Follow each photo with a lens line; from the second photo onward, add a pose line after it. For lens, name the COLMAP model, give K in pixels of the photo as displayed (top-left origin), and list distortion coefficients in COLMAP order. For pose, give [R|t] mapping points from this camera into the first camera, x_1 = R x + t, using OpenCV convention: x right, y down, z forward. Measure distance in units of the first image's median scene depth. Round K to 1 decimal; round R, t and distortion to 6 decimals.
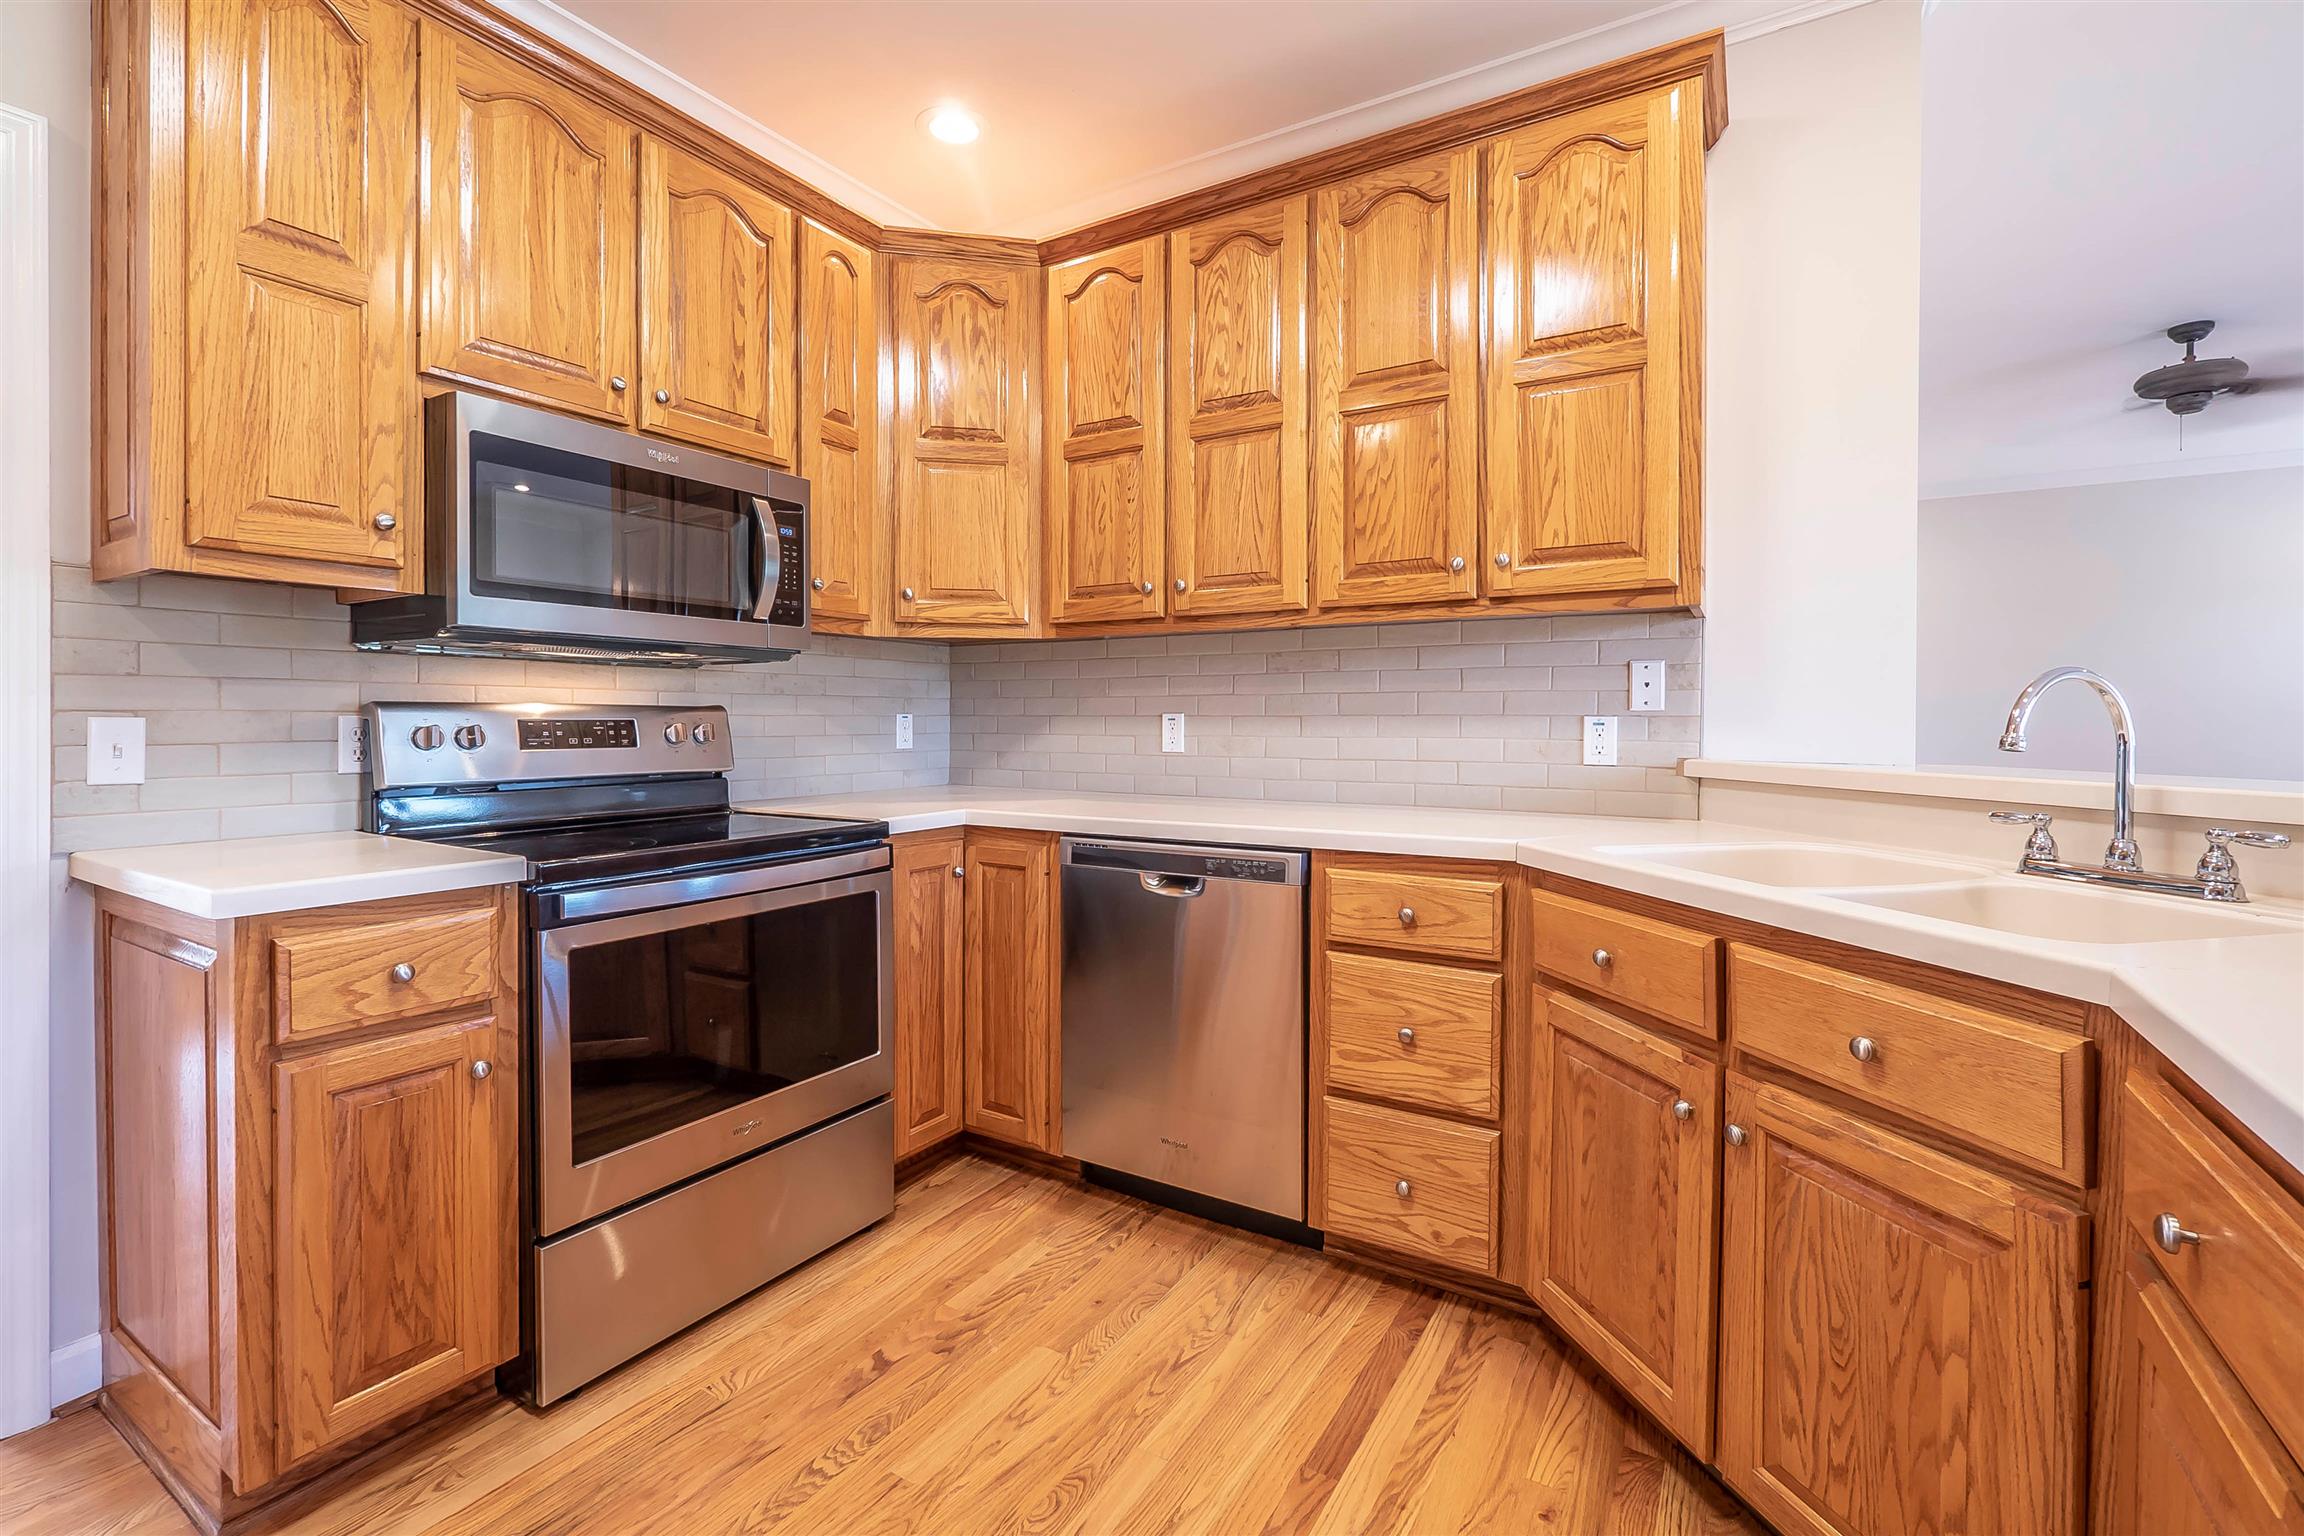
lens RADIAL K [[1022.4, 0, 1144.1], [0, 1022.4, 733.1], [0, 0, 1]] dist [-0.002604, 0.000000]
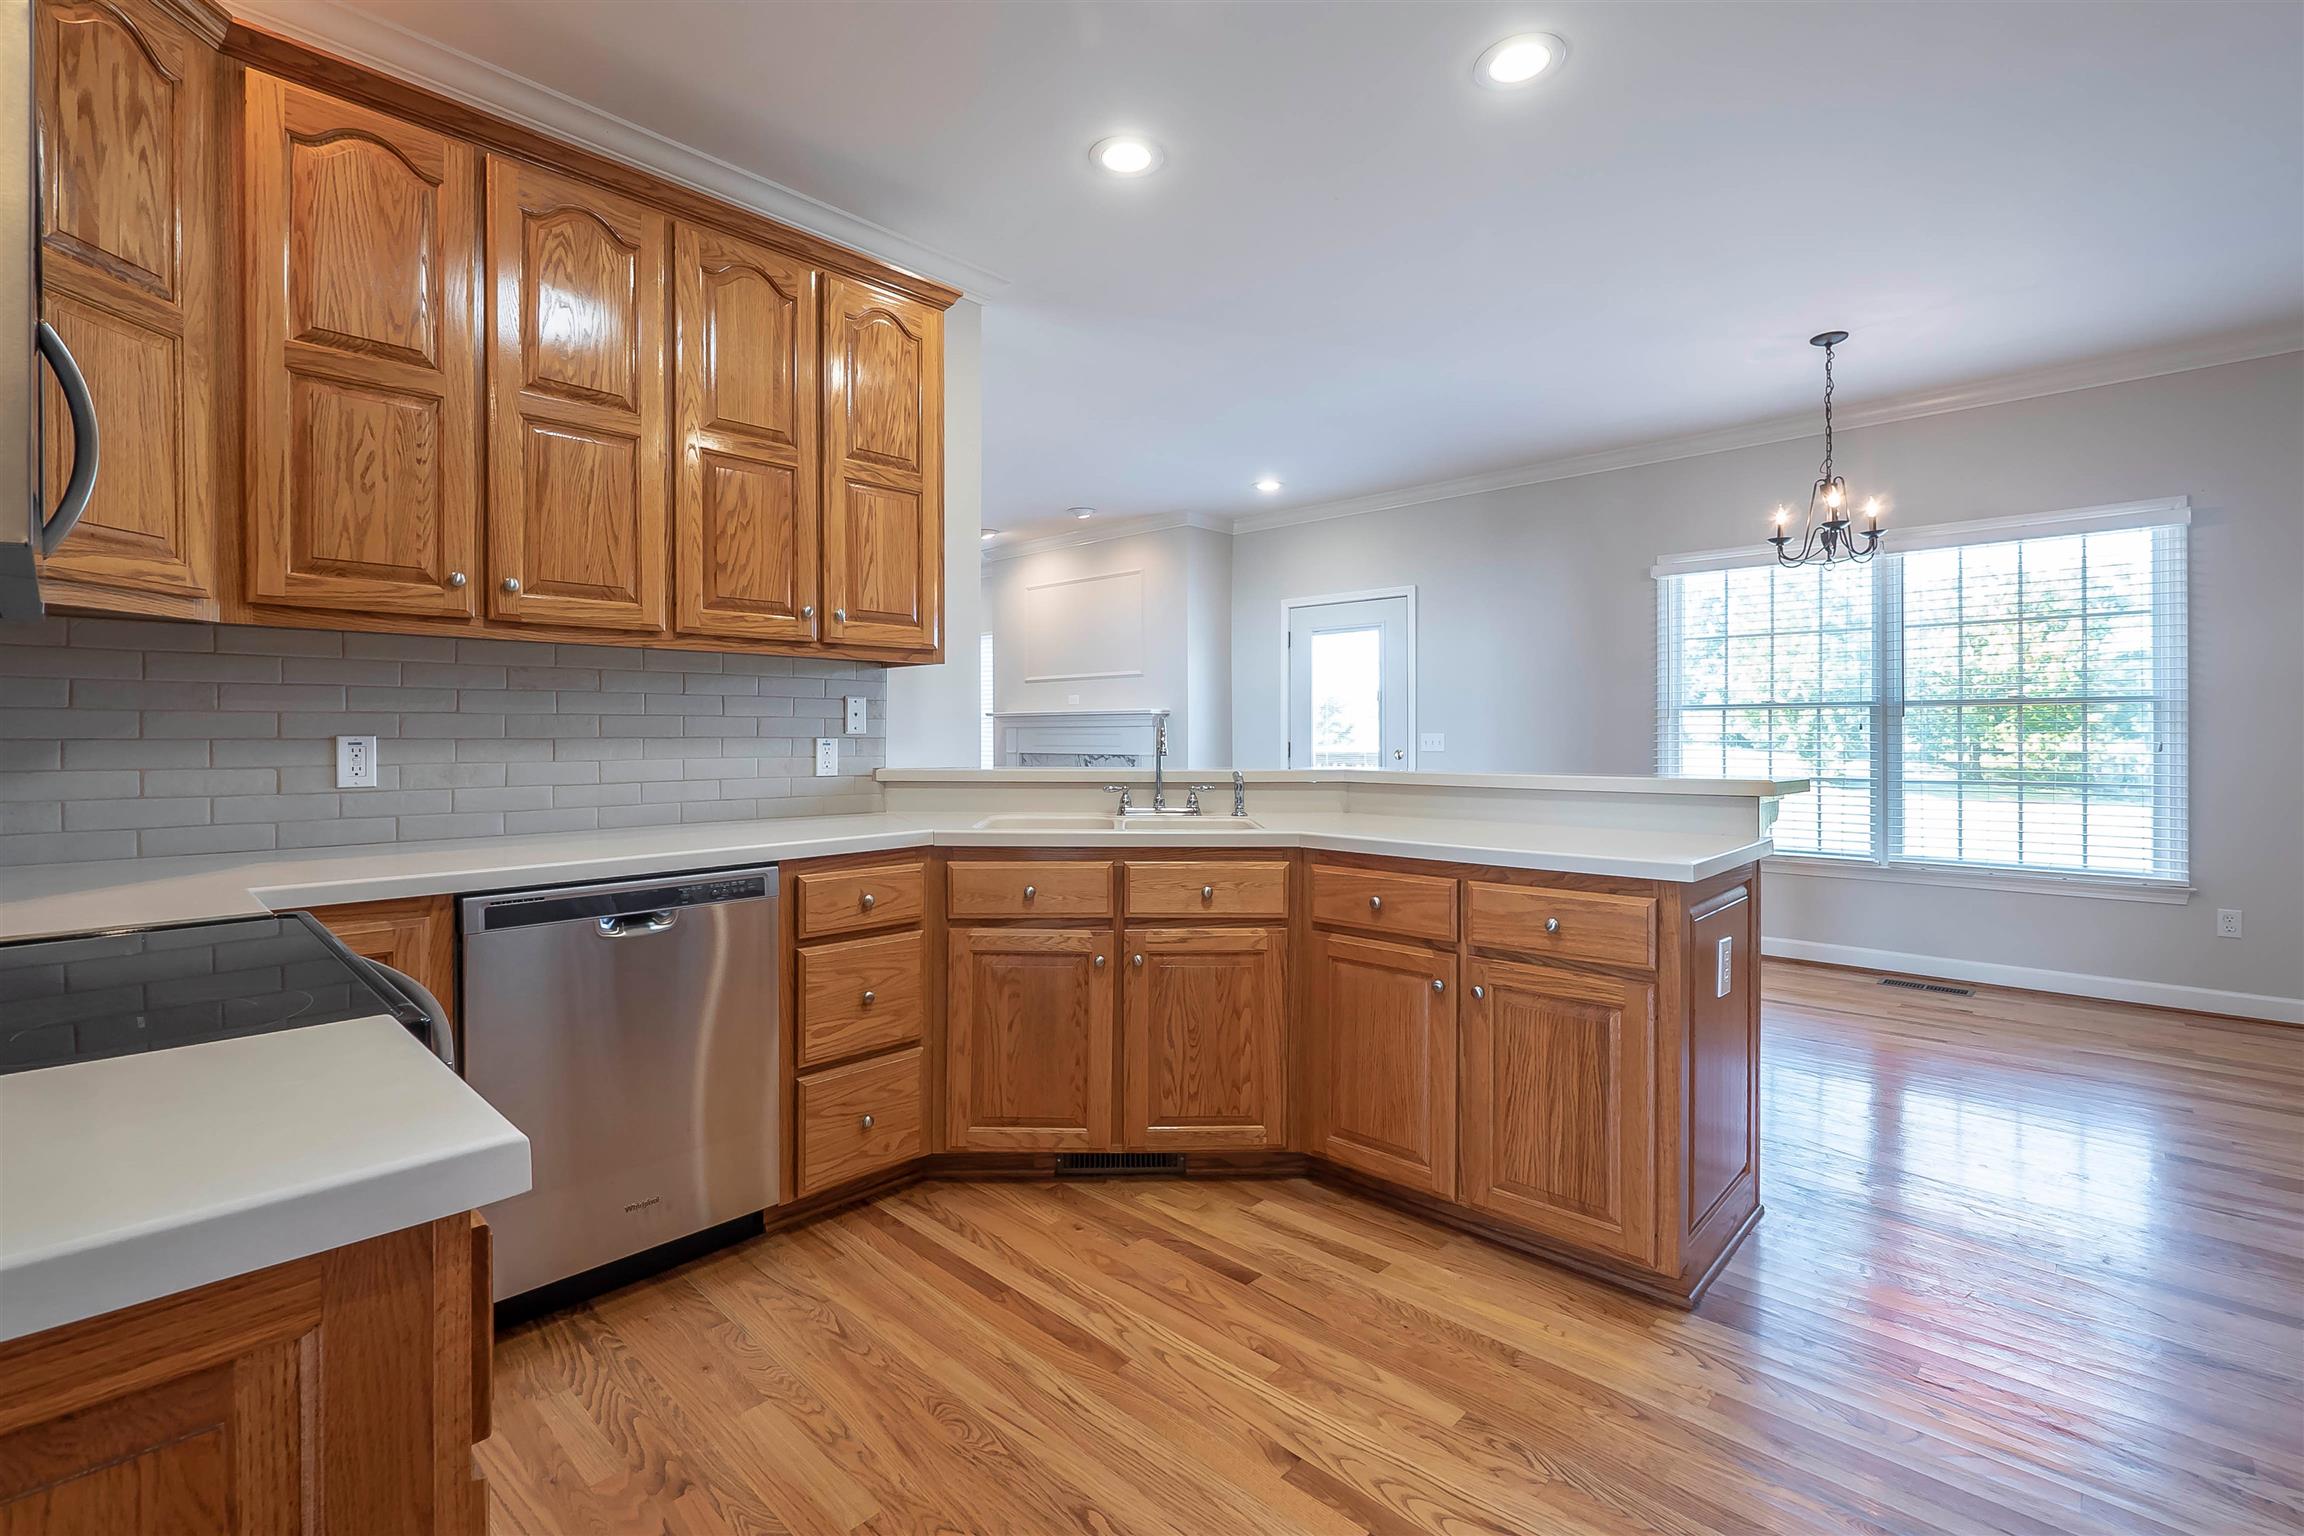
lens RADIAL K [[1054.7, 0, 1144.5], [0, 1054.7, 743.8], [0, 0, 1]] dist [-0.003749, -0.000668]
pose [[0.188802, -0.011932, 0.981943, -0.805049], [0.012709, 0.999872, 0.009707, -0.017615], [-0.981933, 0.010647, 0.188929, 0.367696]]
